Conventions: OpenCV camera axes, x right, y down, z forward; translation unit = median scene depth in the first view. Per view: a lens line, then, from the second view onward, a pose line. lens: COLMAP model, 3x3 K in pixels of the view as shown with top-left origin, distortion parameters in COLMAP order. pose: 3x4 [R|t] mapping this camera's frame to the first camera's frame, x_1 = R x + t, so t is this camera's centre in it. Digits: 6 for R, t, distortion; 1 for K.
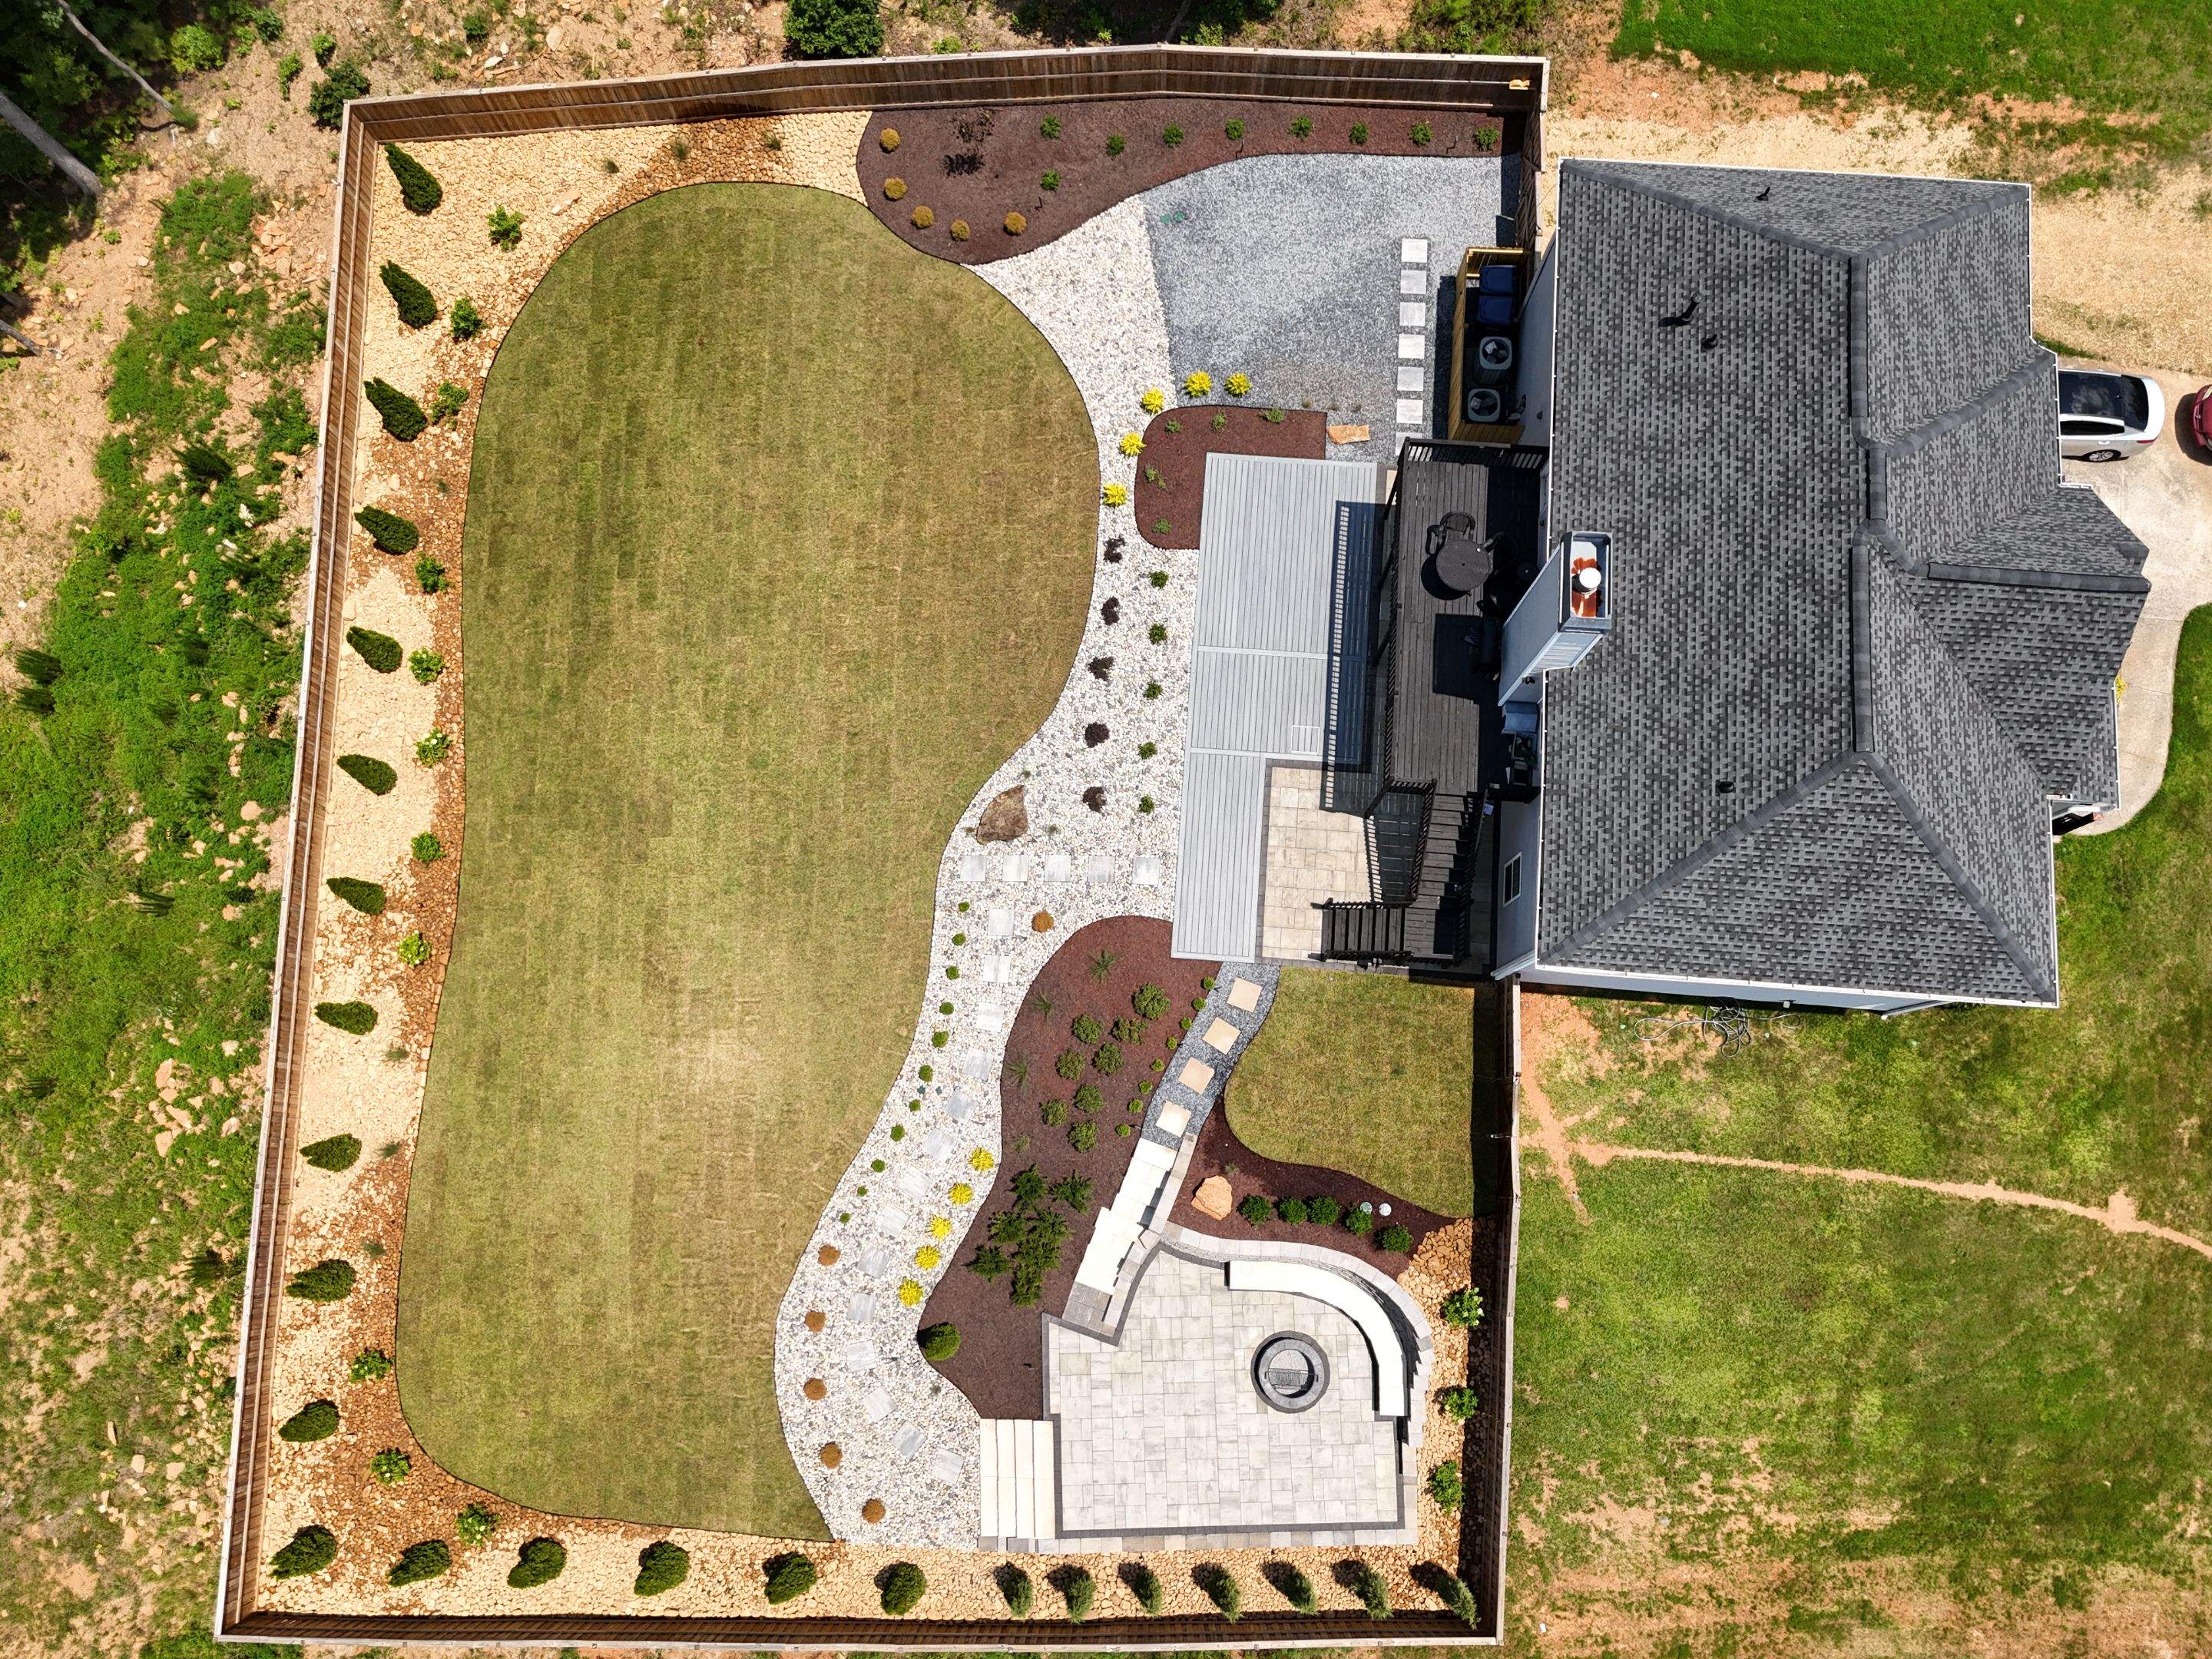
lens RADIAL K [[1645.2, 0, 1101.0], [0, 1645.2, 825.2], [0, 0, 1]] dist [0.070125, -0.067996]
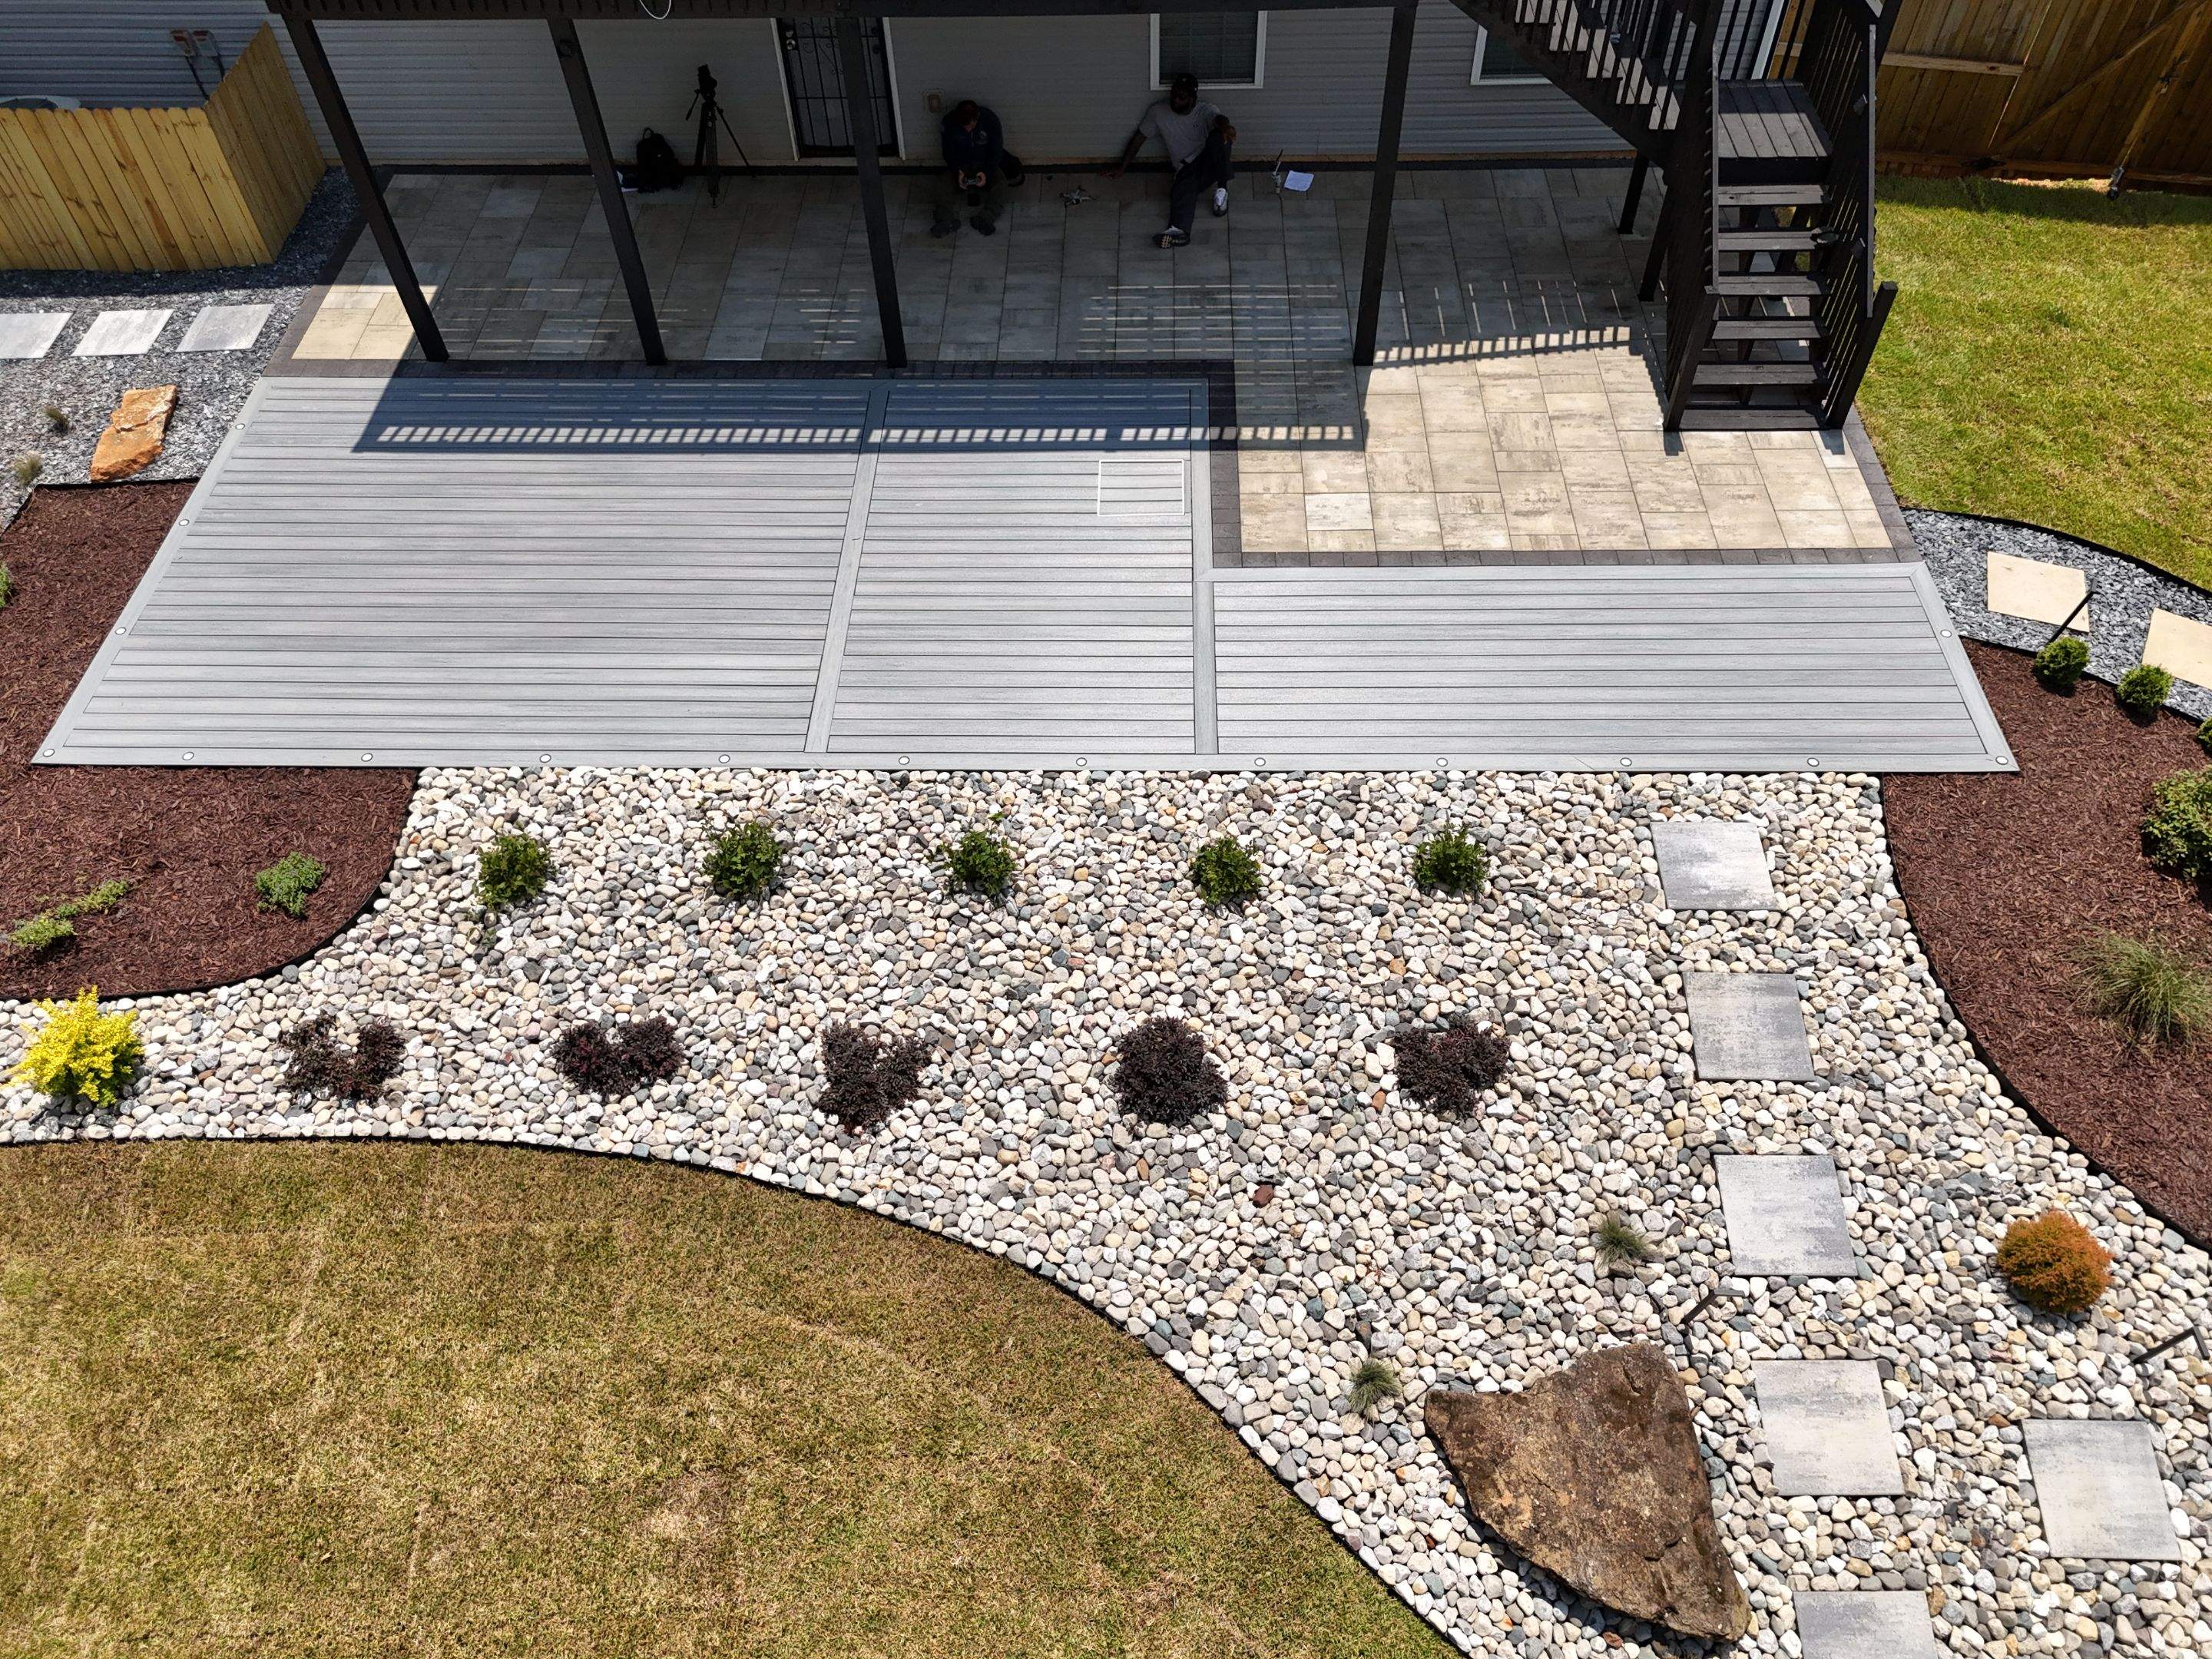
lens RADIAL K [[1643.6, 0, 1096.5], [0, 1643.6, 829.2], [0, 0, 1]] dist [0.068884, -0.067485]
pose [[-0.052862, -0.754499, 0.654168, -0.125843], [0.981791, 0.080427, 0.172100, -0.105462], [-0.182462, 0.651354, 0.736509, 0.786616]]
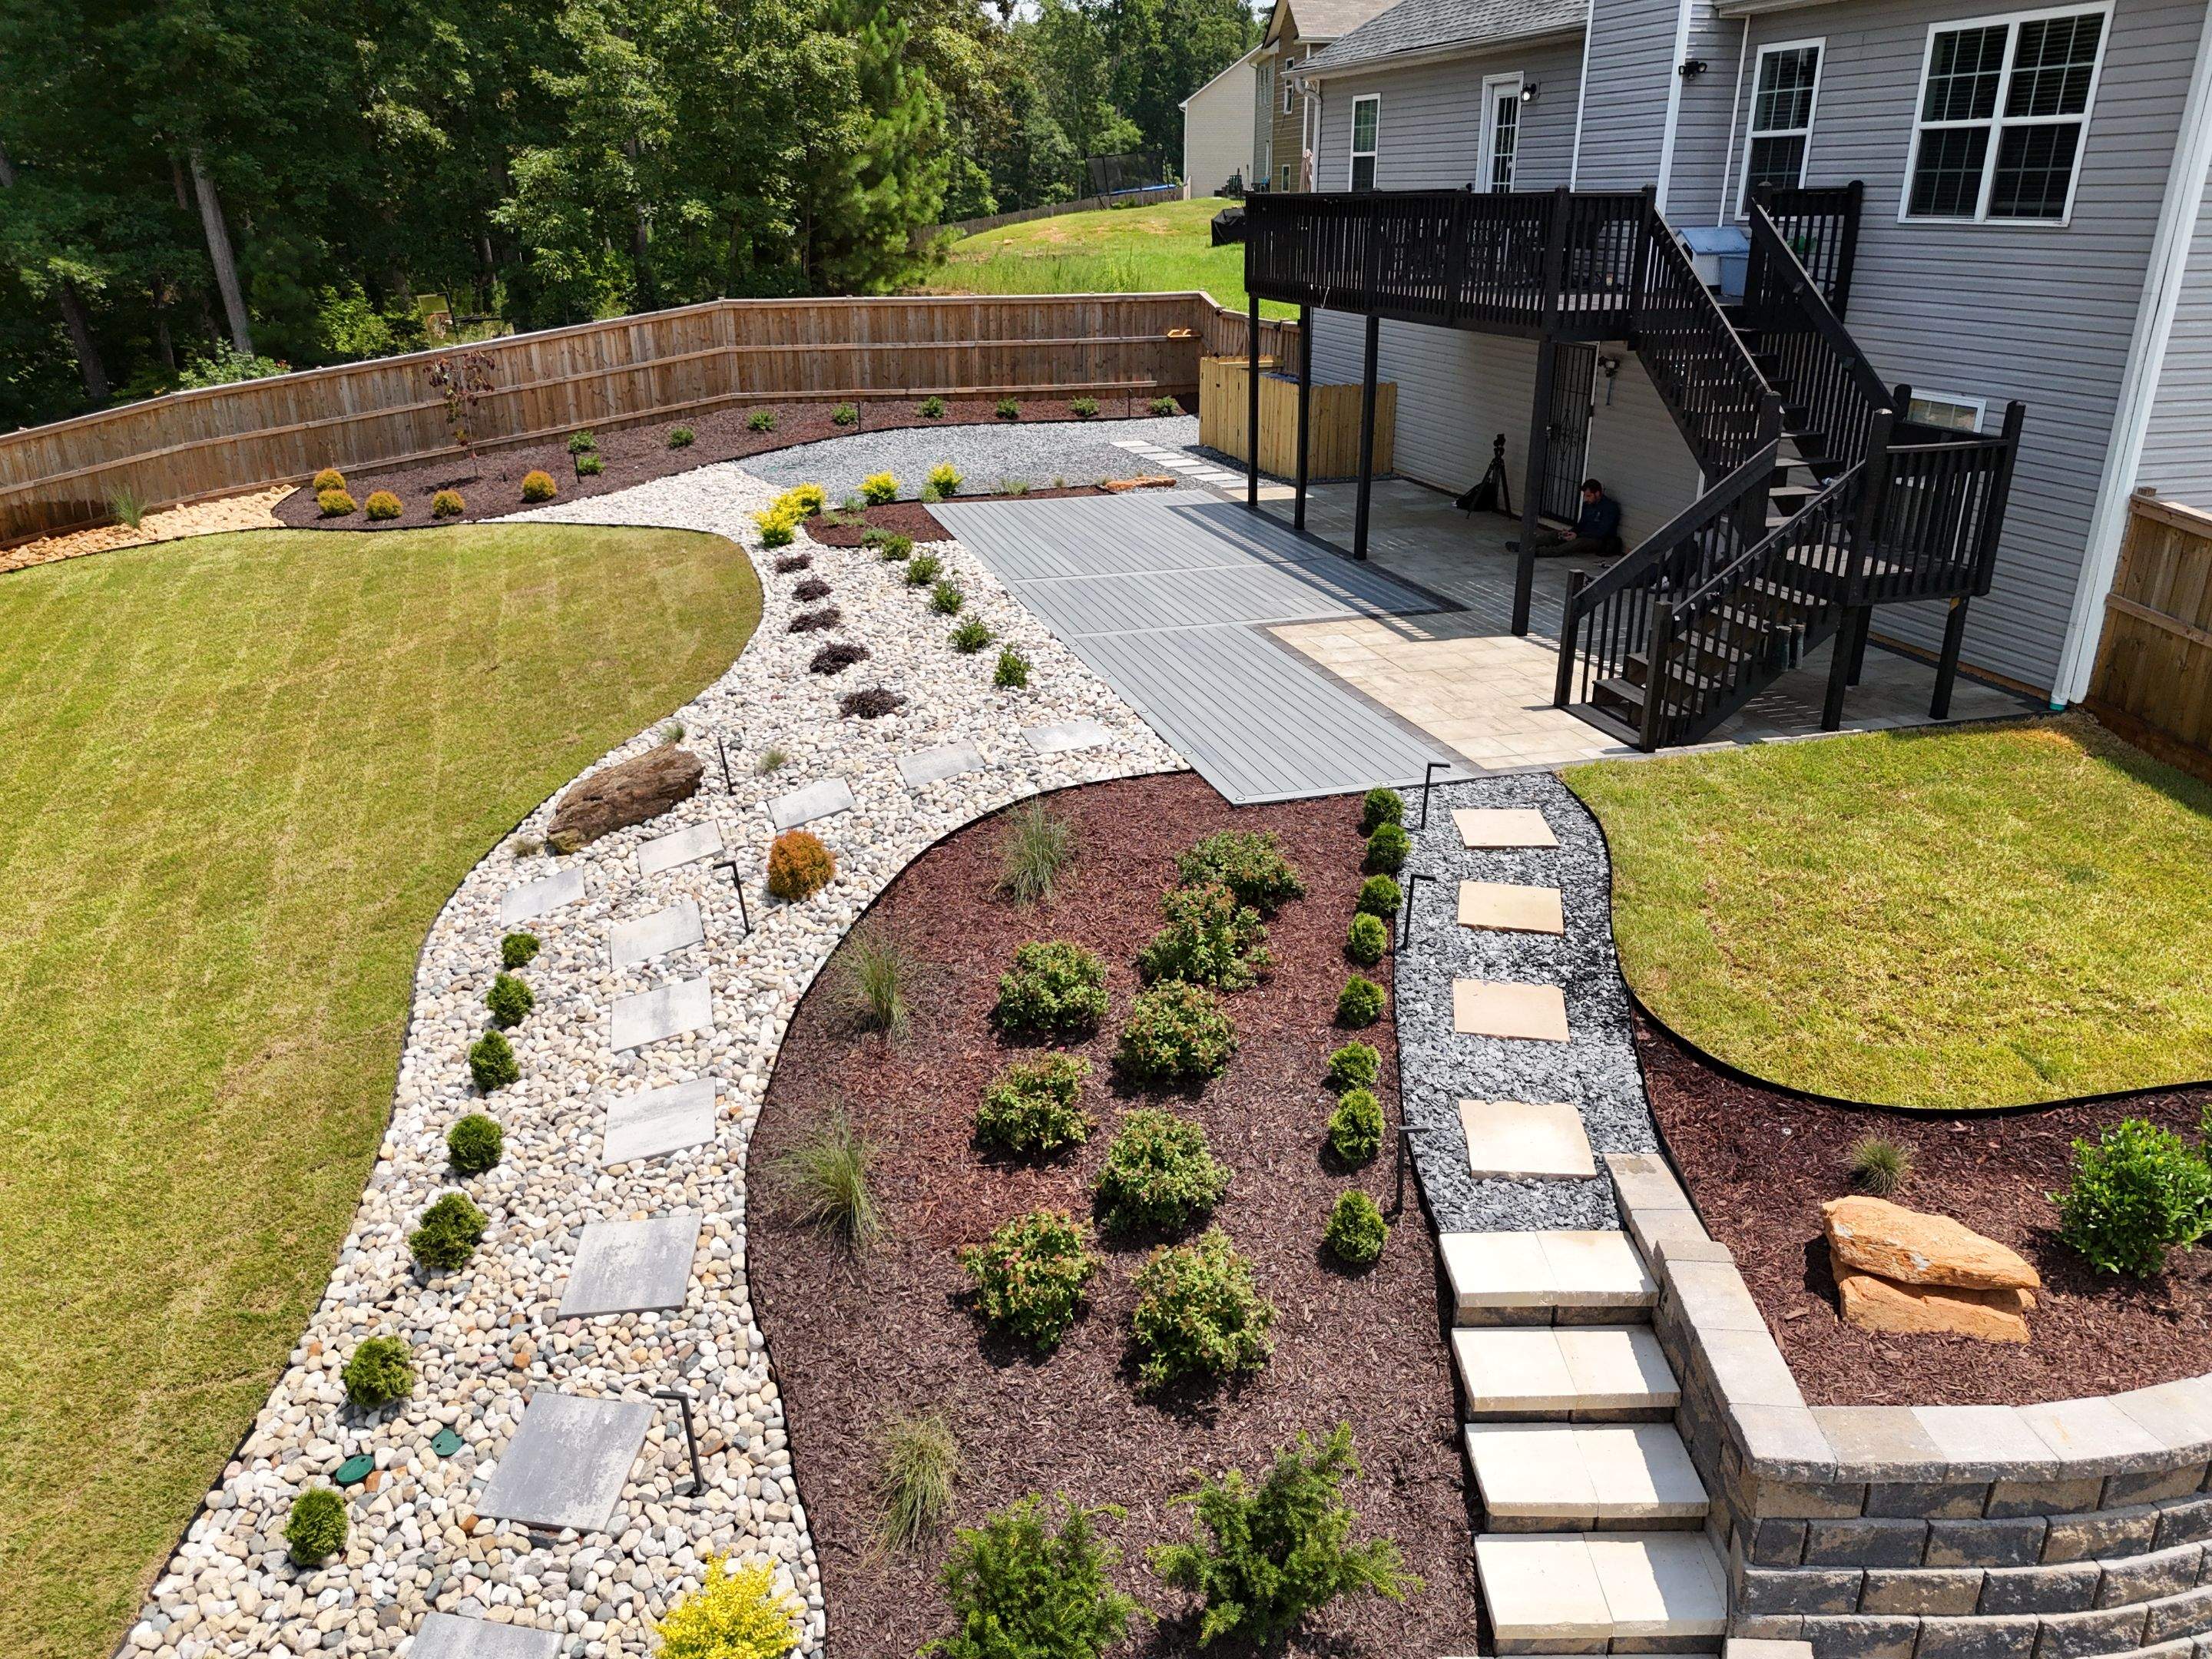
lens RADIAL K [[1634.5, 0, 1090.5], [0, 1634.5, 819.0], [0, 0, 1]] dist [0.074292, -0.074779]
pose [[0.938778, -0.116347, 0.324283, -0.078940], [0.335726, 0.520283, -0.785235, 0.298343], [-0.077359, 0.846031, 0.527491, 0.792075]]
